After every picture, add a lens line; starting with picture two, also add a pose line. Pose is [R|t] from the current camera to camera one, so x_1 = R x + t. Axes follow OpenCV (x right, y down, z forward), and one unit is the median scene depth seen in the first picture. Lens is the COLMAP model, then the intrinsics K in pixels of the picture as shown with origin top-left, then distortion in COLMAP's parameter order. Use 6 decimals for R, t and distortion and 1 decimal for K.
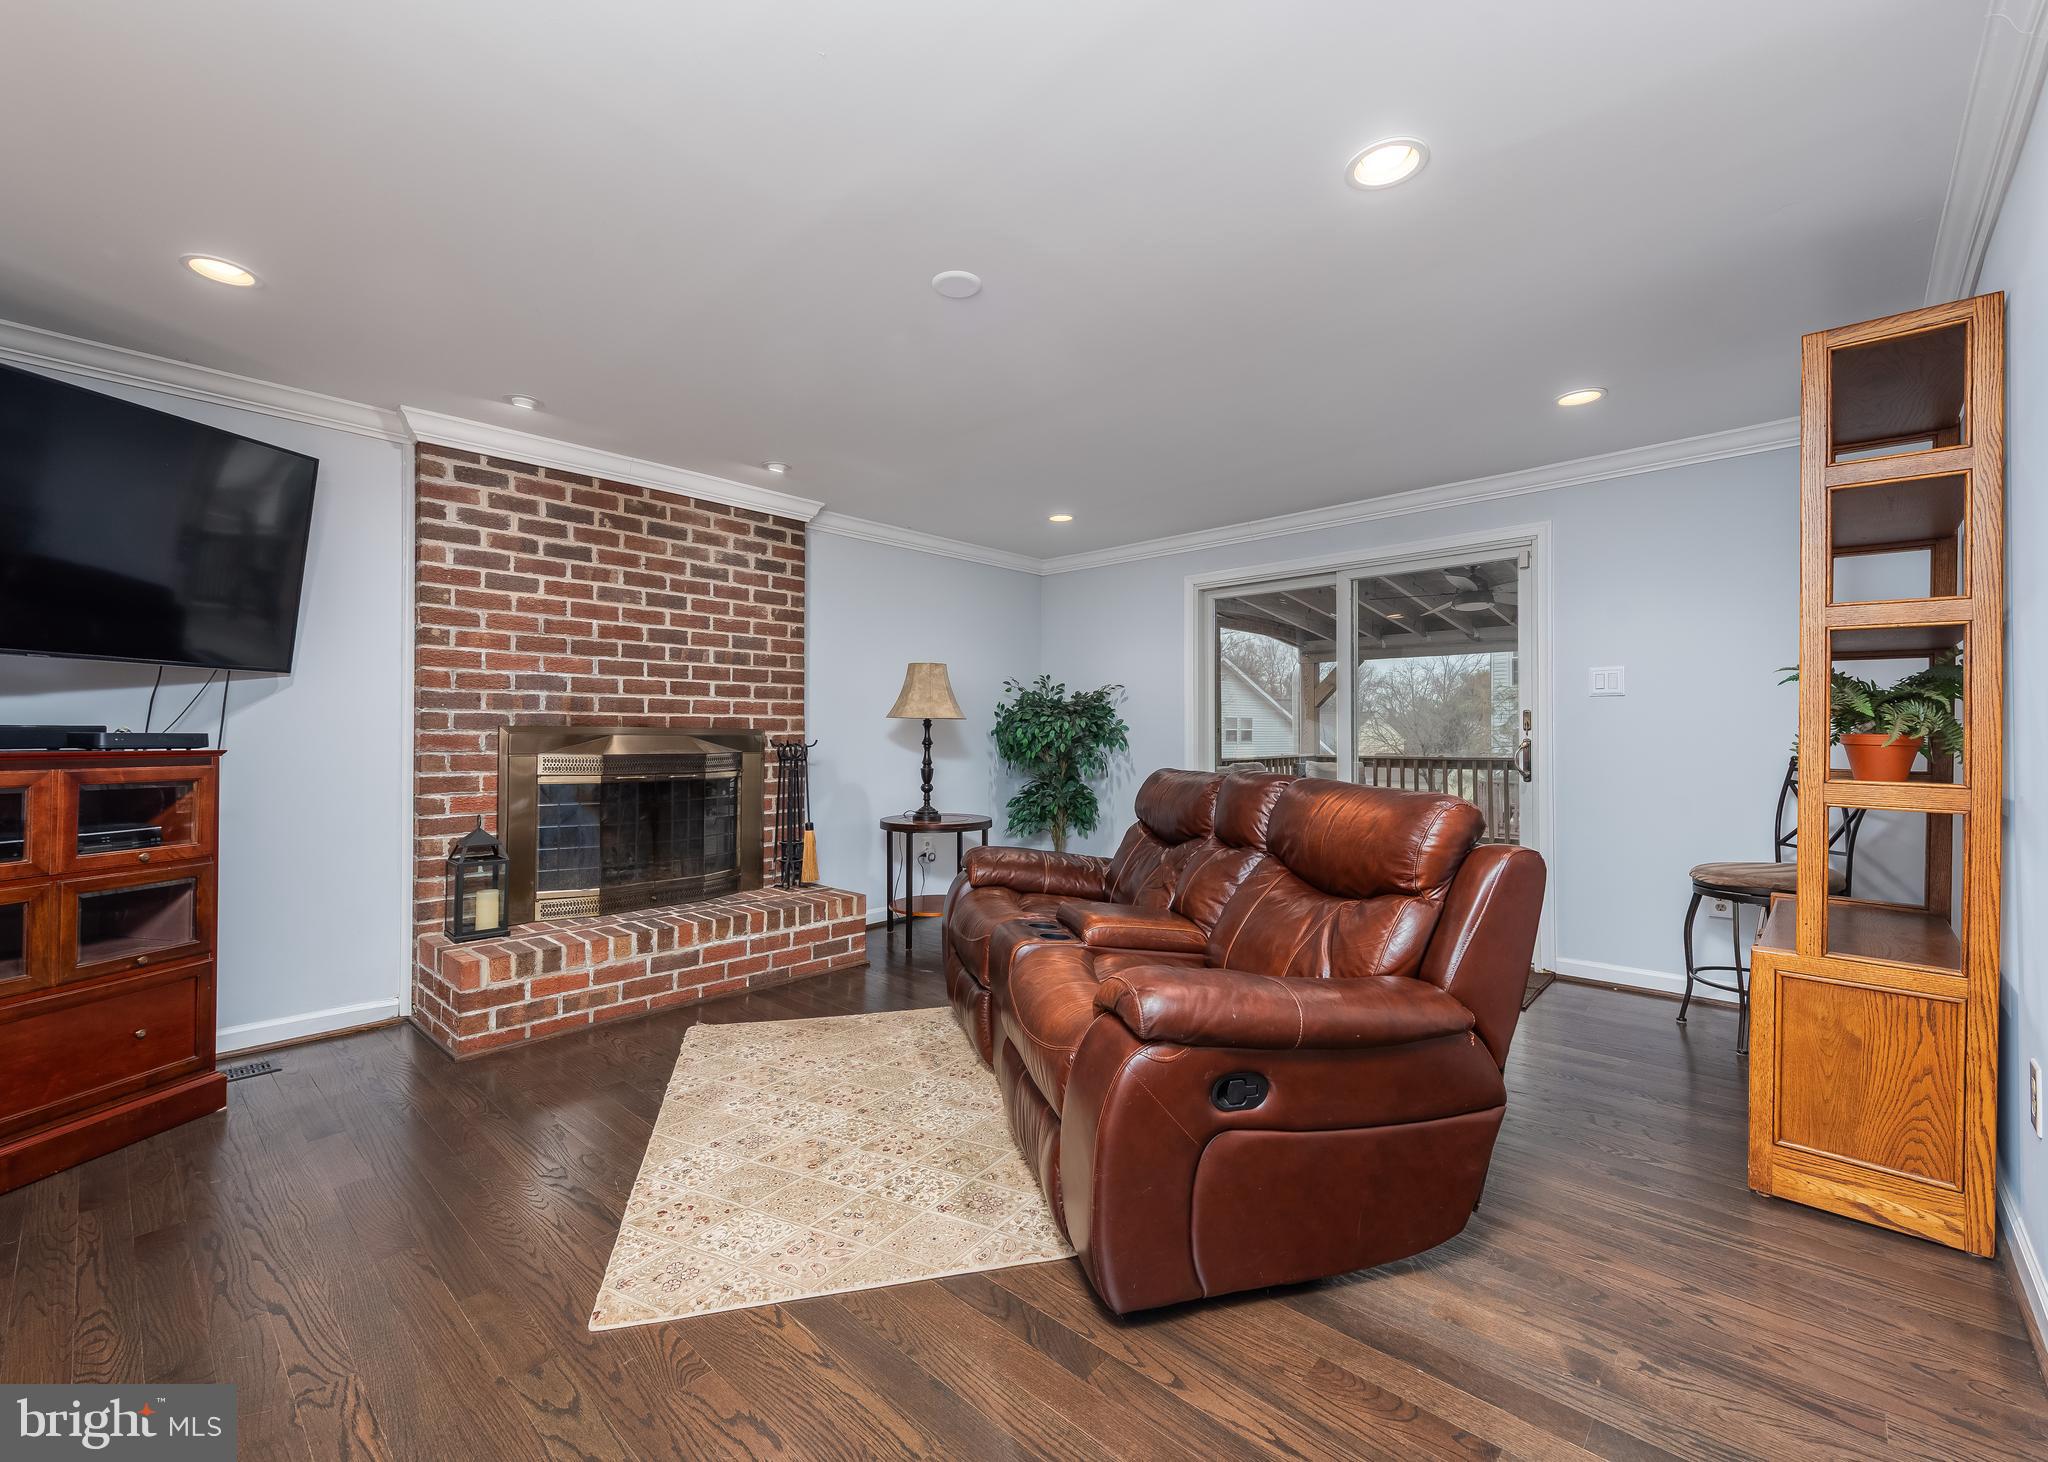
lens RADIAL K [[850.6, 0, 1013.4], [0, 850.6, 728.3], [0, 0, 1]] dist [0.003311, -0.001384]
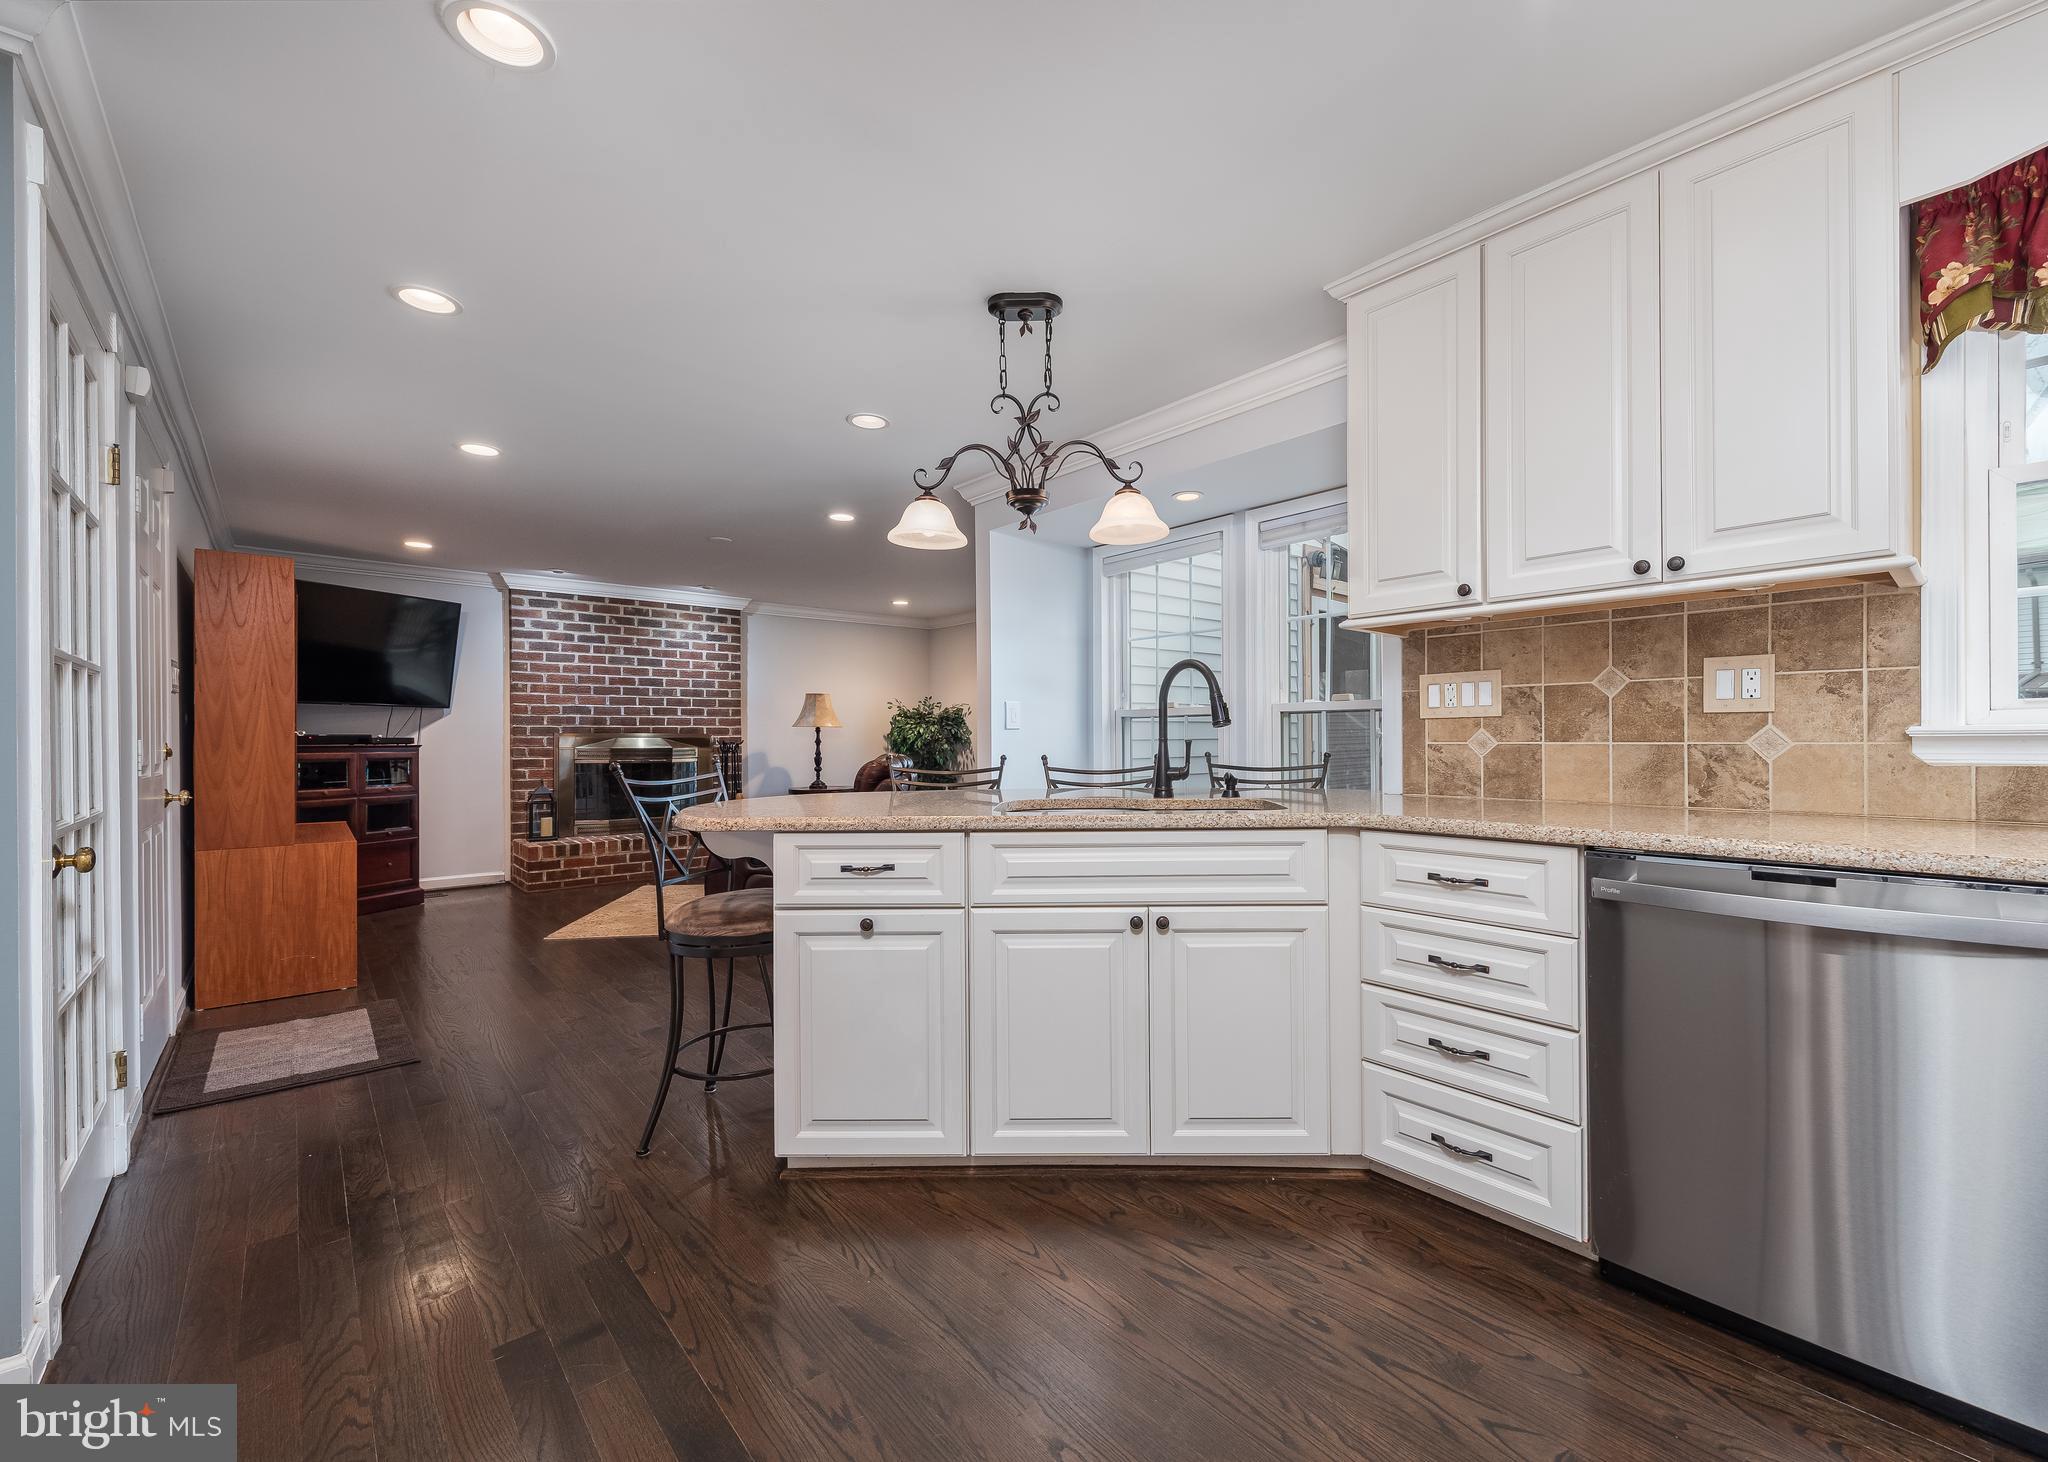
lens RADIAL K [[849.2, 0, 1082.0], [0, 849.2, 741.0], [0, 0, 1]] dist [-0.000026, -0.000571]
pose [[0.996855, -0.007776, -0.078869, 0.689156], [0.008420, 0.999934, 0.007844, 0.009289], [0.078803, -0.008483, 0.996854, -0.763589]]
